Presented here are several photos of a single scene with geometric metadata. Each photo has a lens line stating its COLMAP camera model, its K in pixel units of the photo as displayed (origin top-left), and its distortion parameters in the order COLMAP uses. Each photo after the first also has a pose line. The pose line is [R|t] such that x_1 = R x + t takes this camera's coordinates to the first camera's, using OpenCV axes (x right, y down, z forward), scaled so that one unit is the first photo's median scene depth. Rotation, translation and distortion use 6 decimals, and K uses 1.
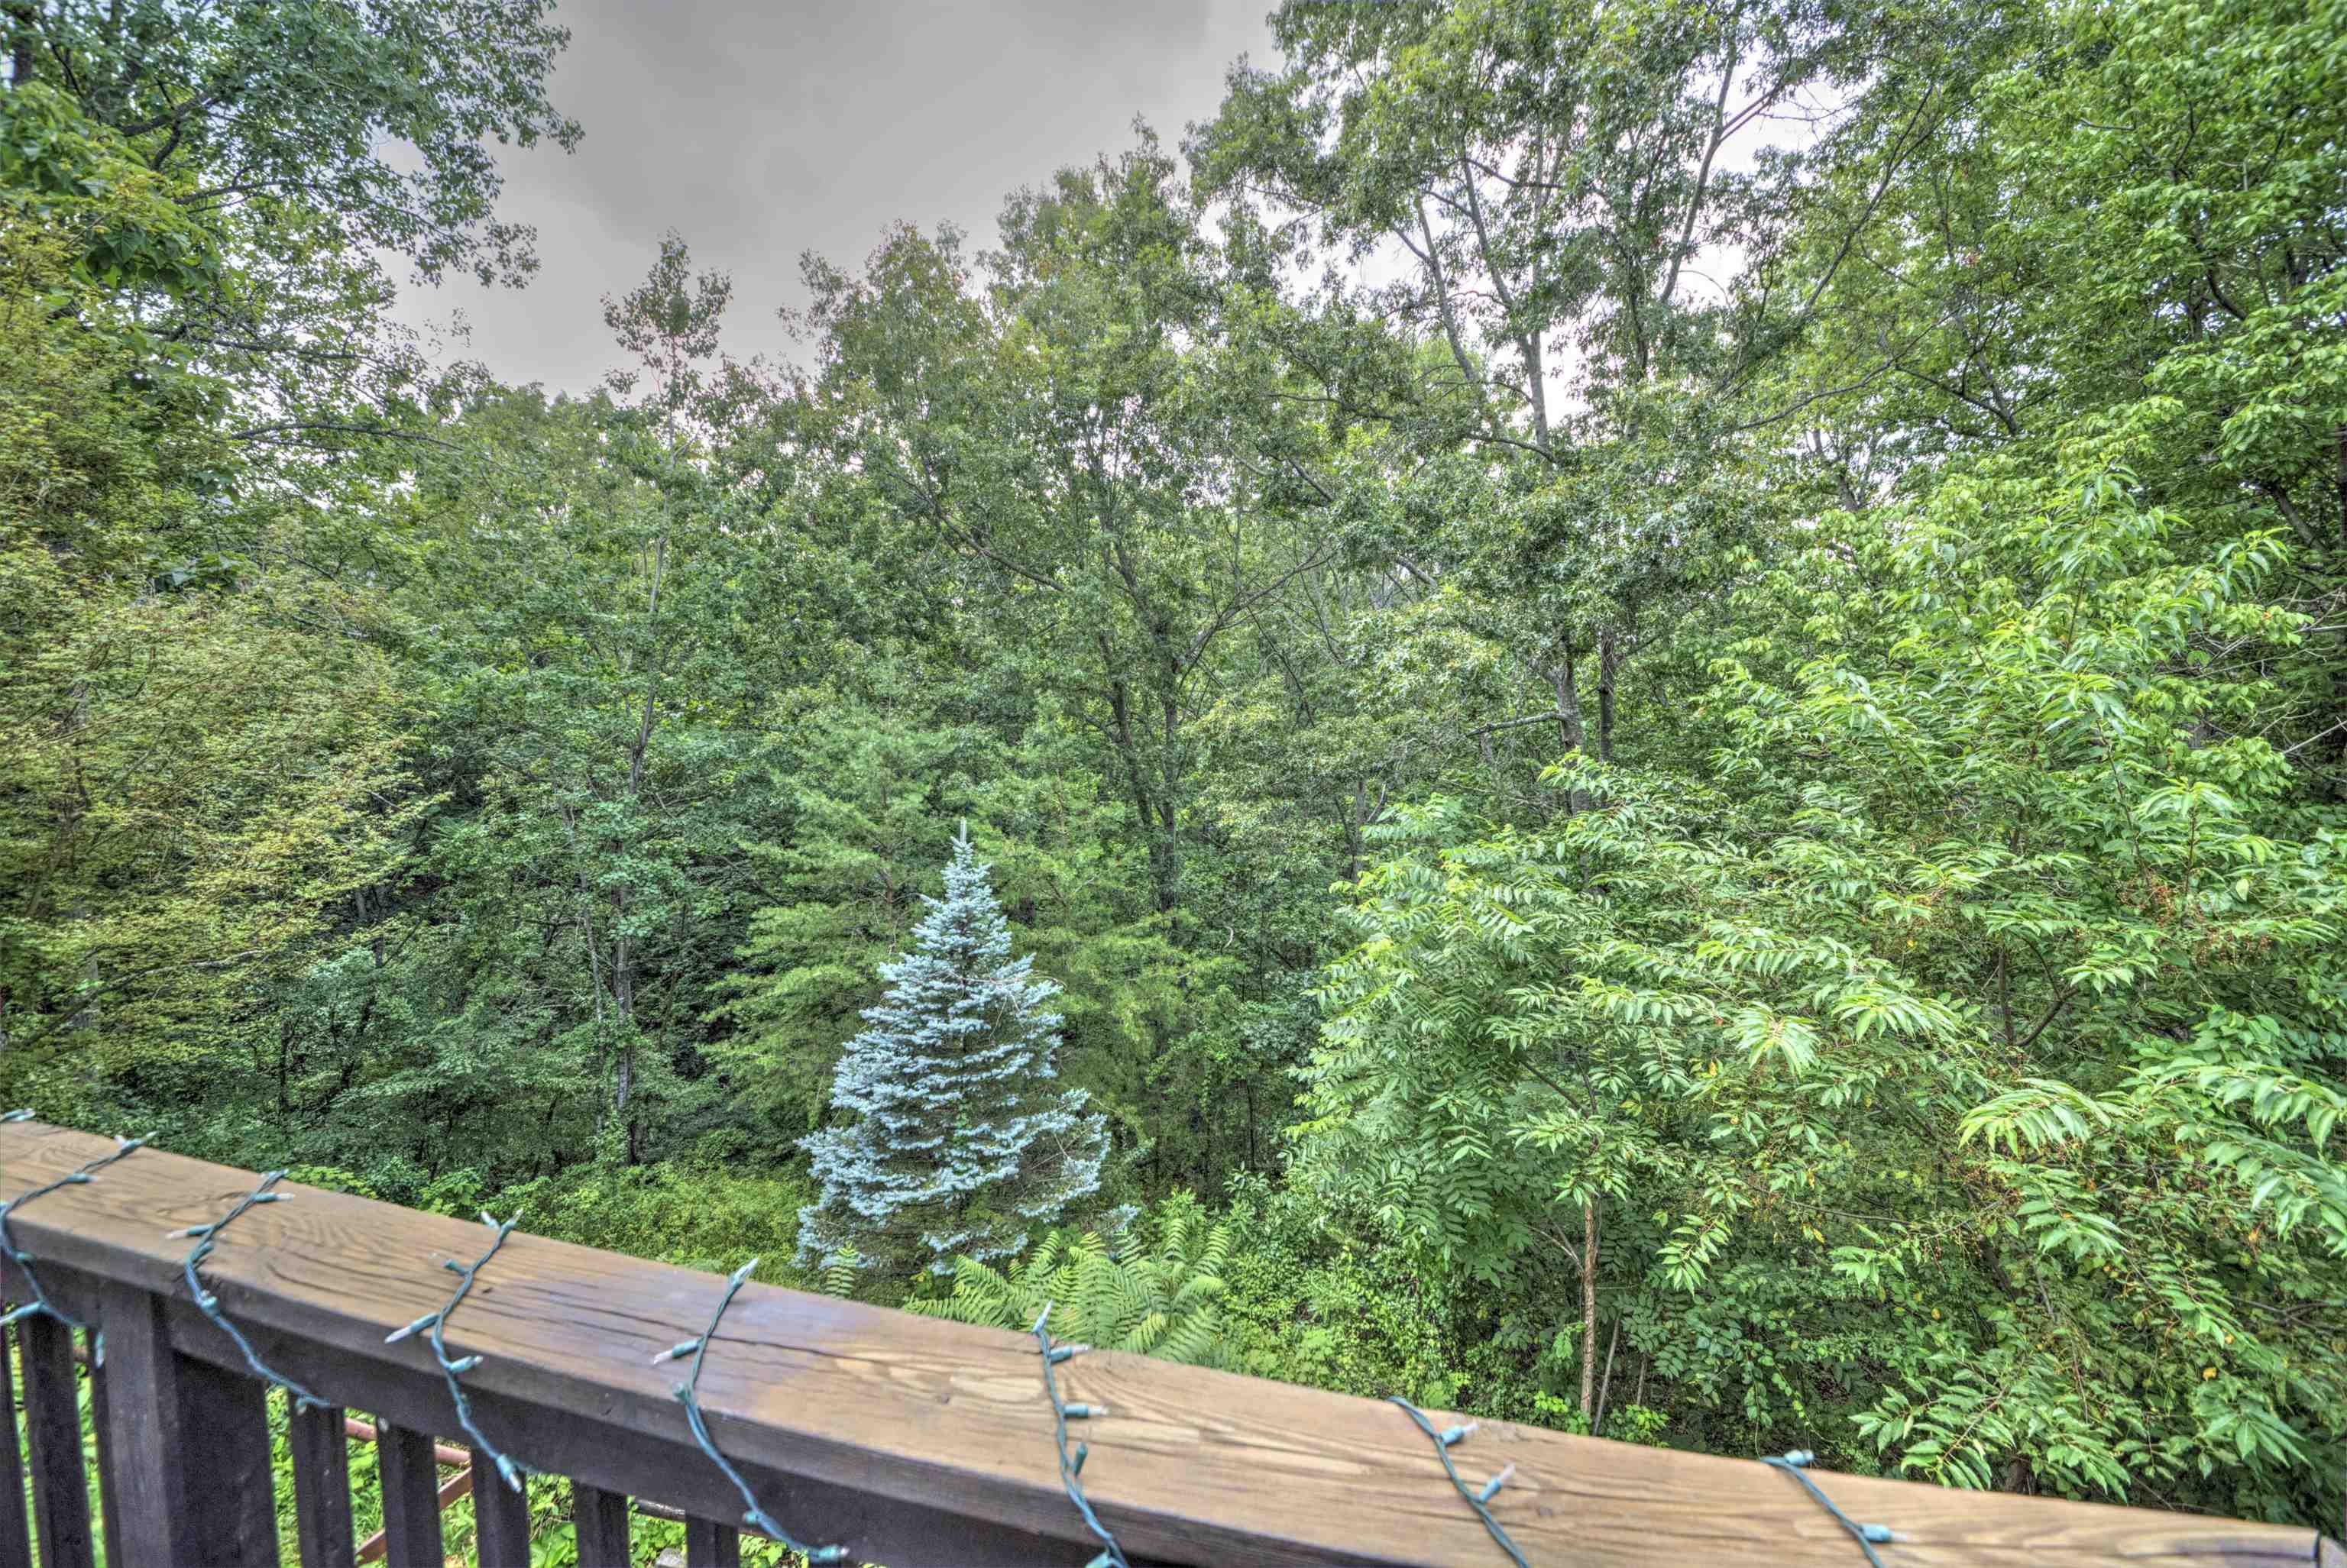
lens RADIAL K [[846.7, 0, 1182.3], [0, 846.7, 787.2], [0, 0, 1]] dist [-0.027914, -0.000093]
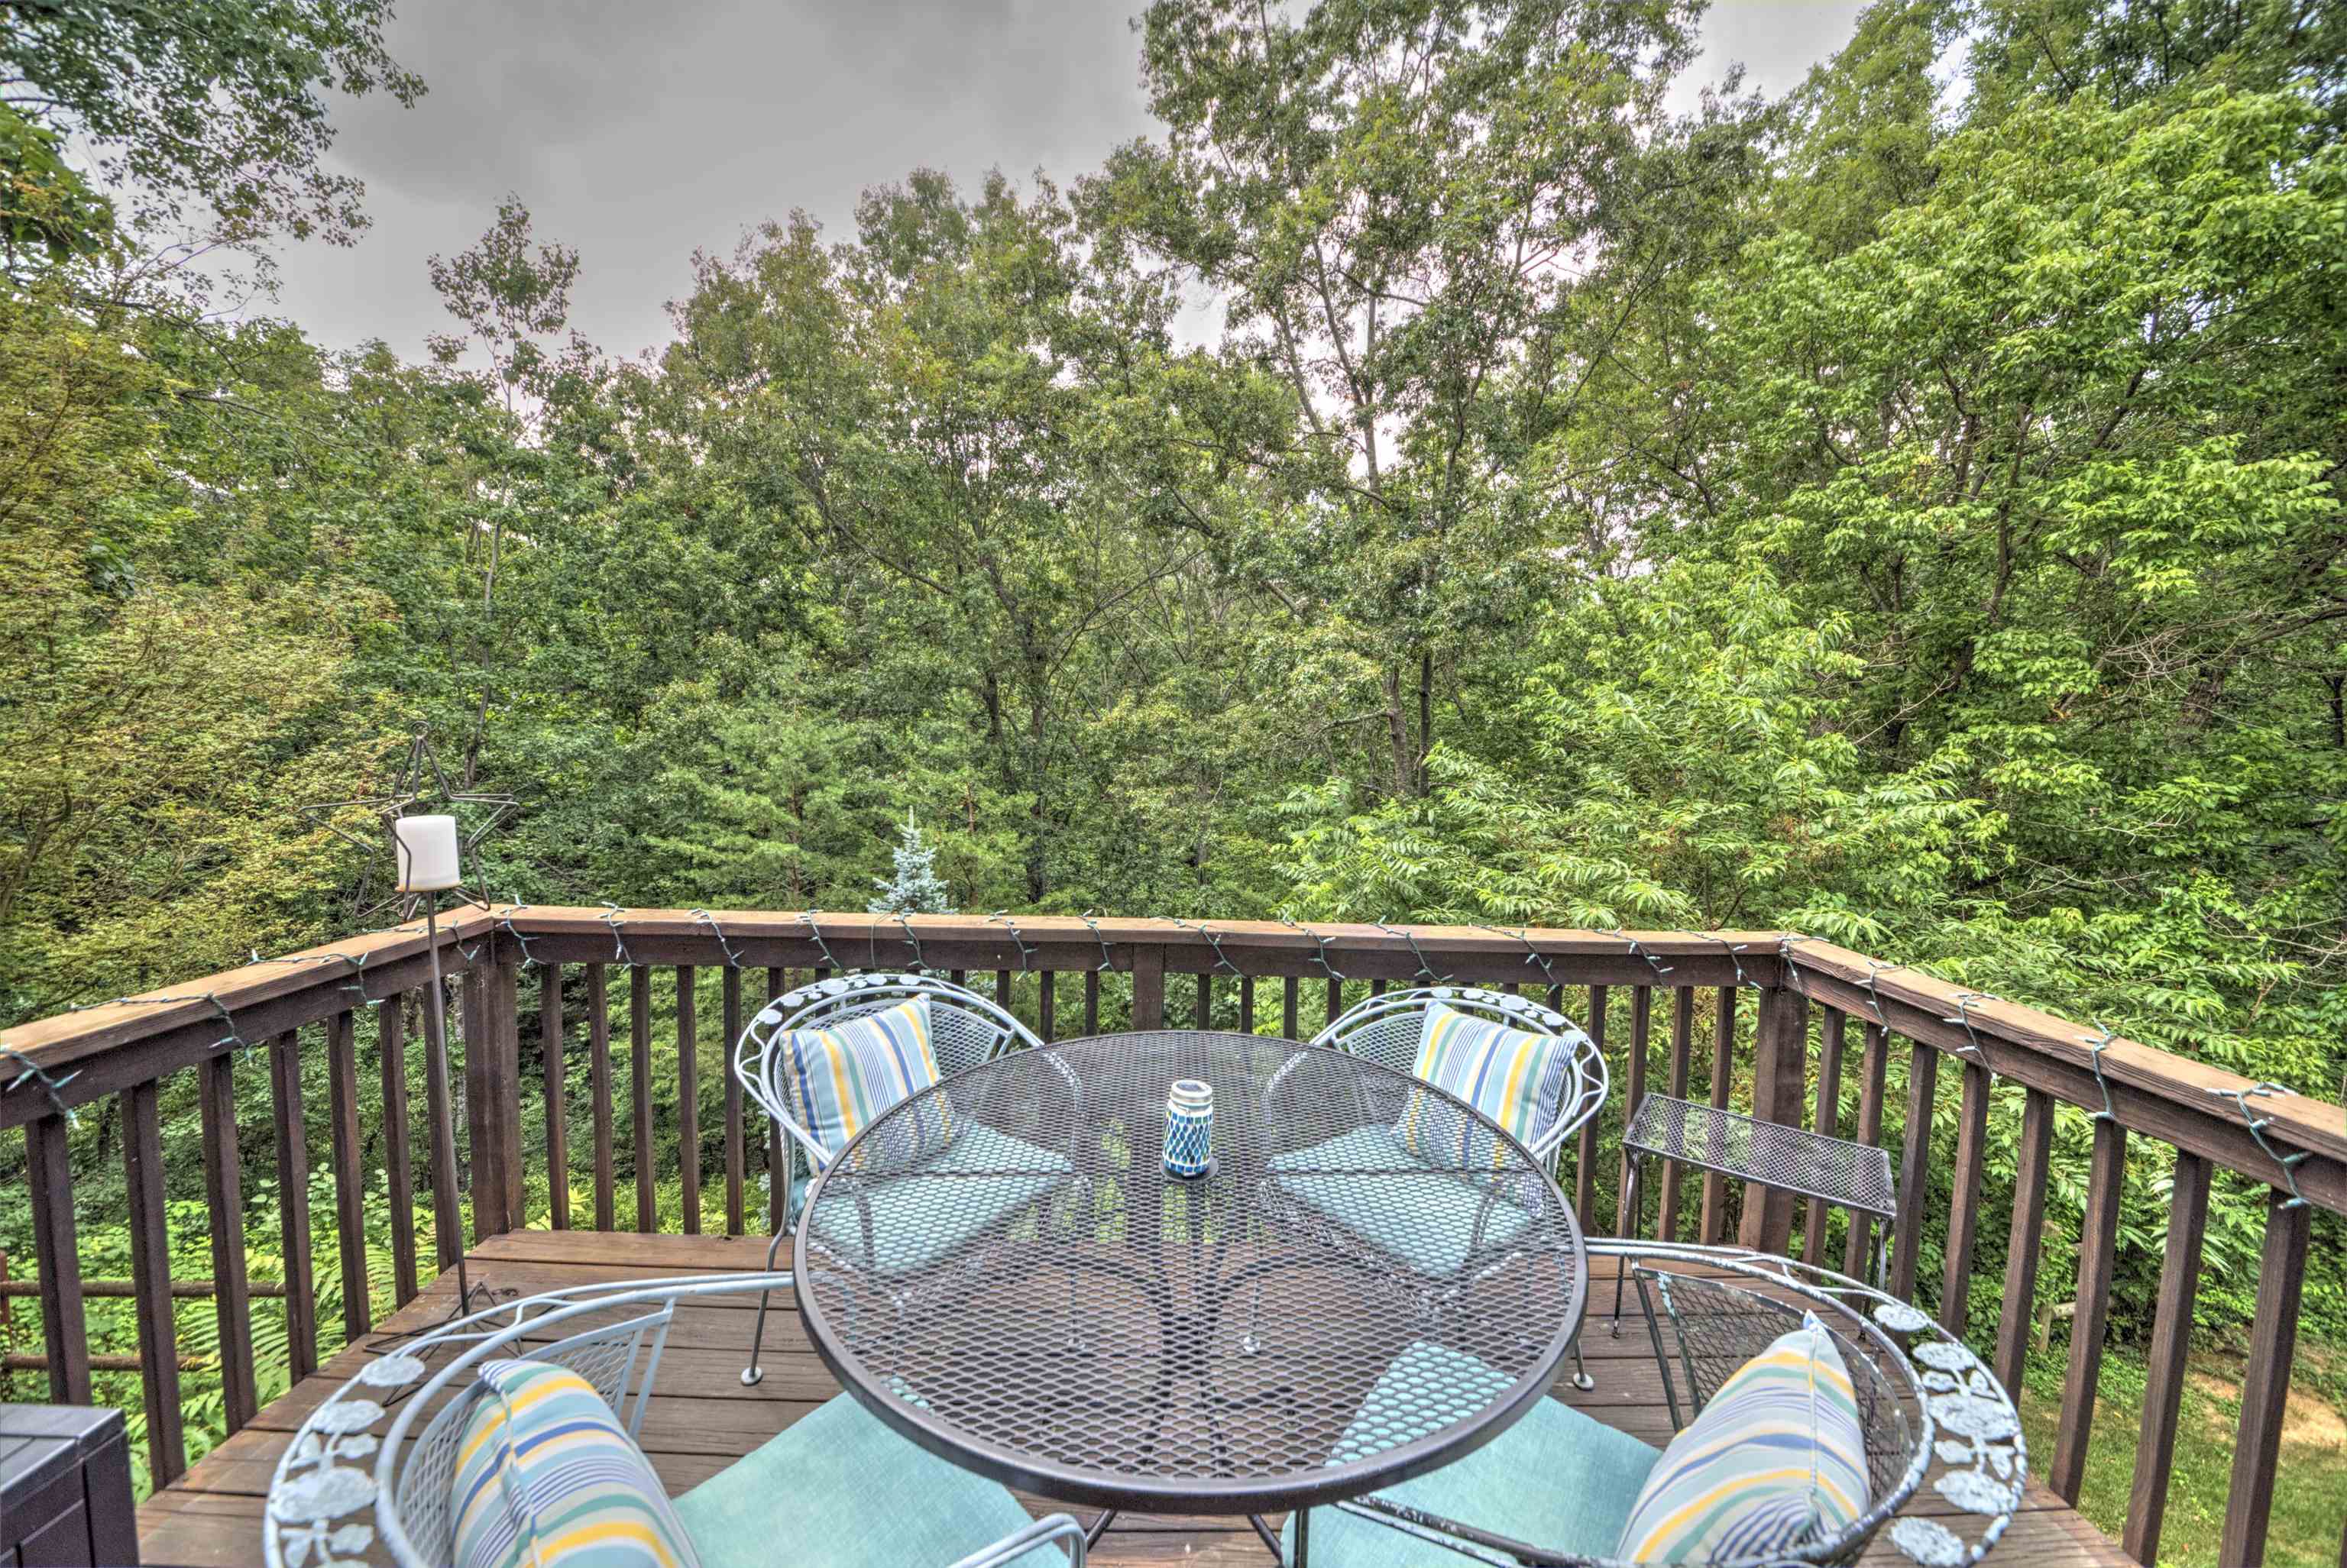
lens RADIAL K [[836.4, 0, 1193.9], [0, 836.4, 782.9], [0, 0, 1]] dist [-0.017792, -0.000582]
pose [[0.972848, -0.019042, 0.230661, -0.168353], [0.017640, 0.999811, 0.008141, 0.002233], [-0.230772, -0.003851, 0.973000, -0.166767]]
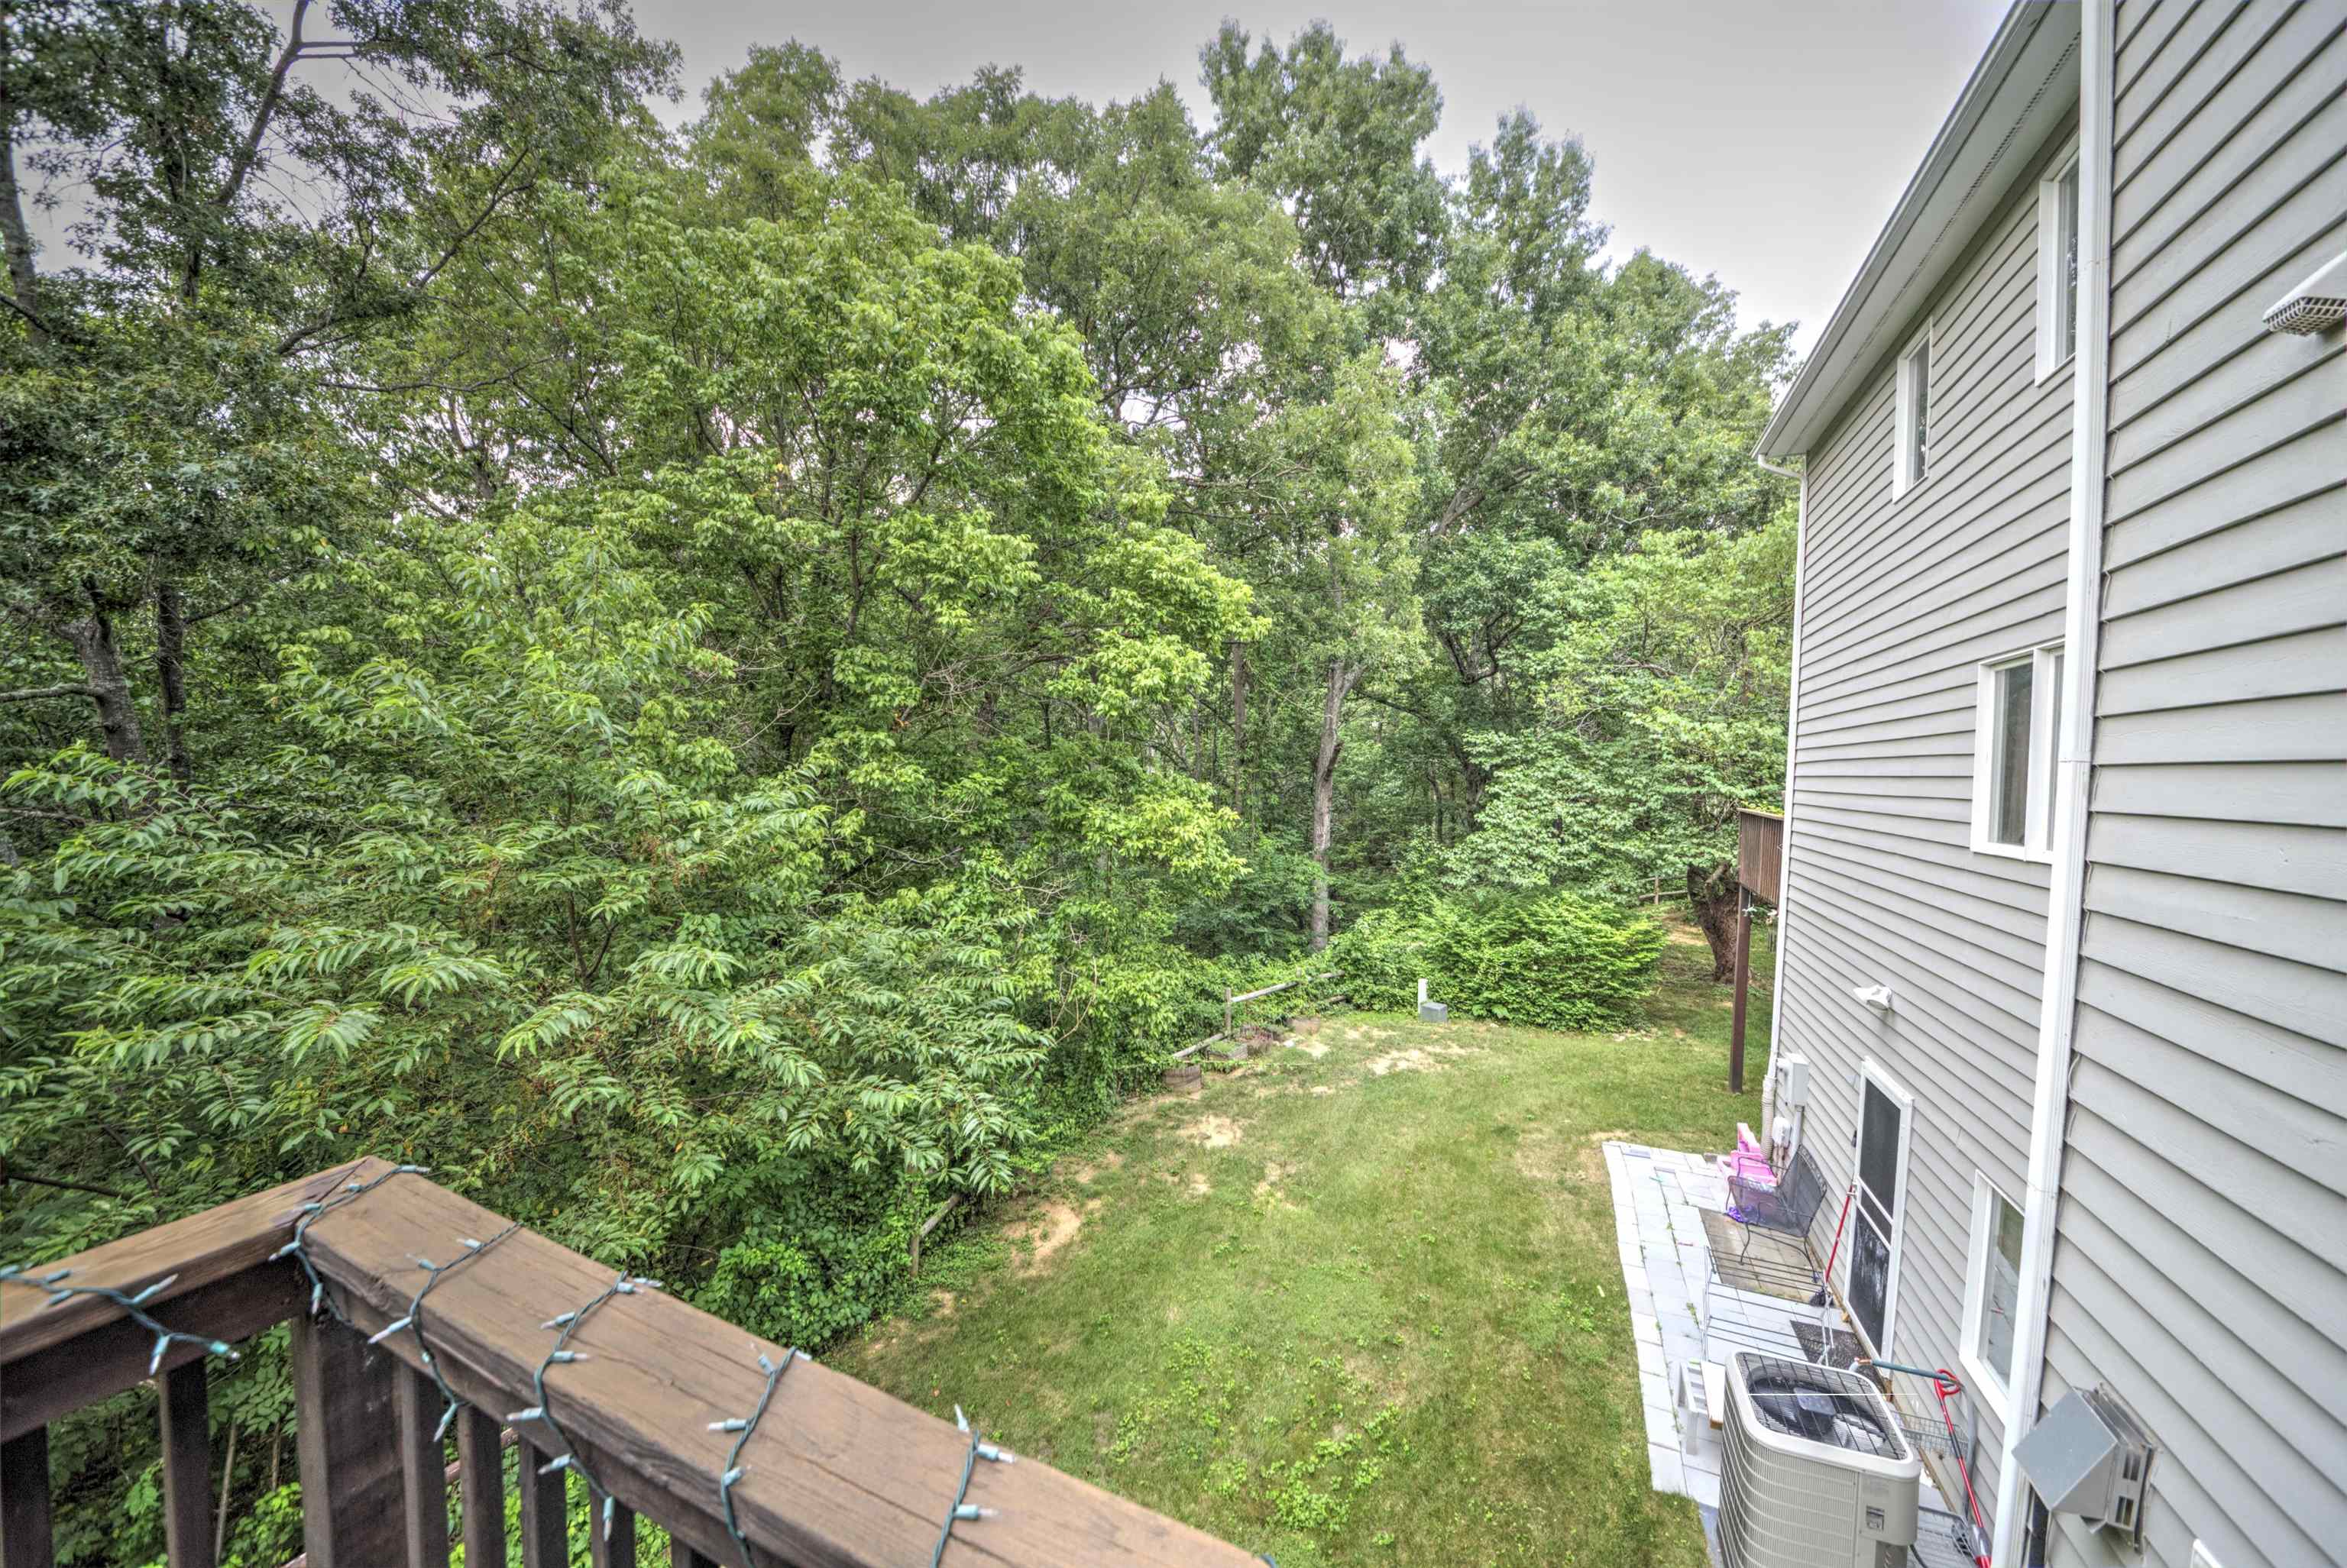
lens RADIAL K [[824.7, 0, 1169.6], [0, 824.7, 788.1], [0, 0, 1]] dist [0.005100, -0.011407]
pose [[0.236707, -0.057535, 0.969876, -0.005346], [0.036548, 0.998066, 0.050288, -0.005052], [-0.970894, 0.023543, 0.238352, -0.108968]]
